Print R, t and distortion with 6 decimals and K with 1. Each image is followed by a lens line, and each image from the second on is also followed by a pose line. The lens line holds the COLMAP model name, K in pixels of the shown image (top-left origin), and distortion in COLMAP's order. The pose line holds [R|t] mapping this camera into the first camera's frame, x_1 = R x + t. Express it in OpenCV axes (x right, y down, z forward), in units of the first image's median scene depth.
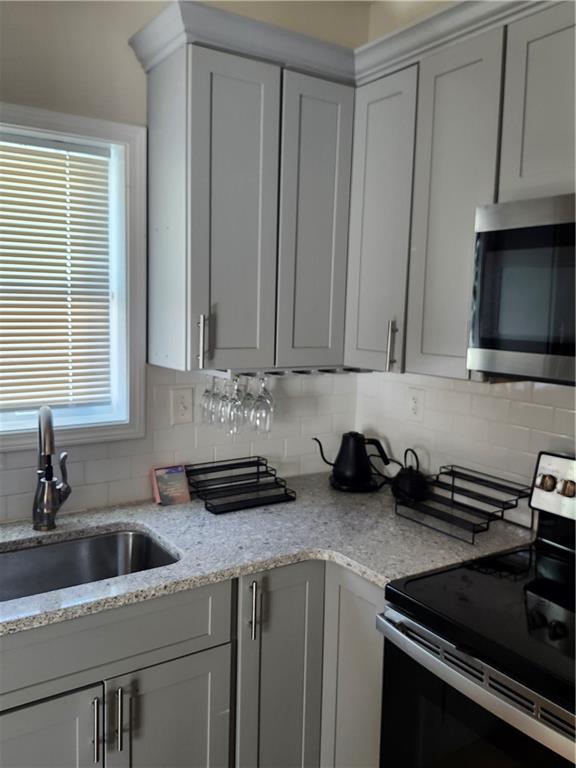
lens RADIAL K [[647.6, 0, 287.5], [0, 647.6, 371.7], [0, 0, 1]] dist [-0.002338, -0.006368]
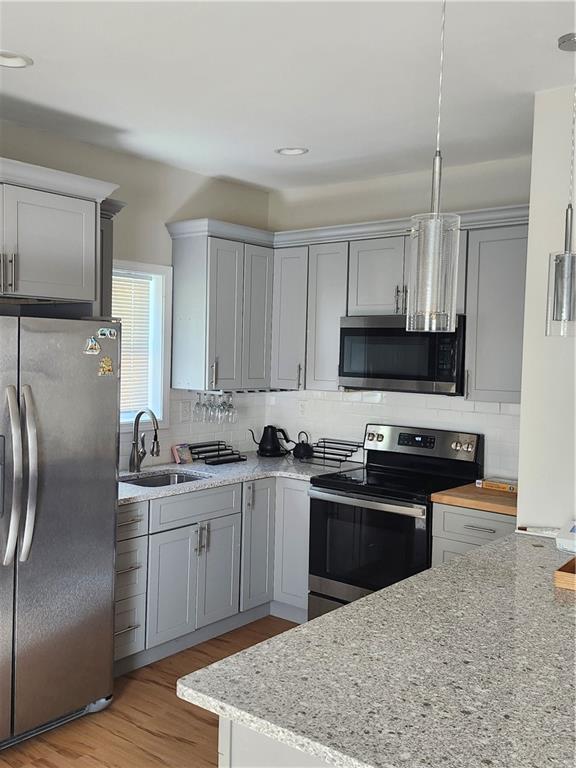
lens RADIAL K [[726.1, 0, 288.0], [0, 726.1, 384.0], [0, 0, 1]] dist [-0.001093, -0.001784]
pose [[0.952806, -0.016973, 0.303104, -0.574107], [0.033355, 0.998244, -0.048954, 0.095269], [-0.301741, 0.056754, 0.951699, -1.199582]]
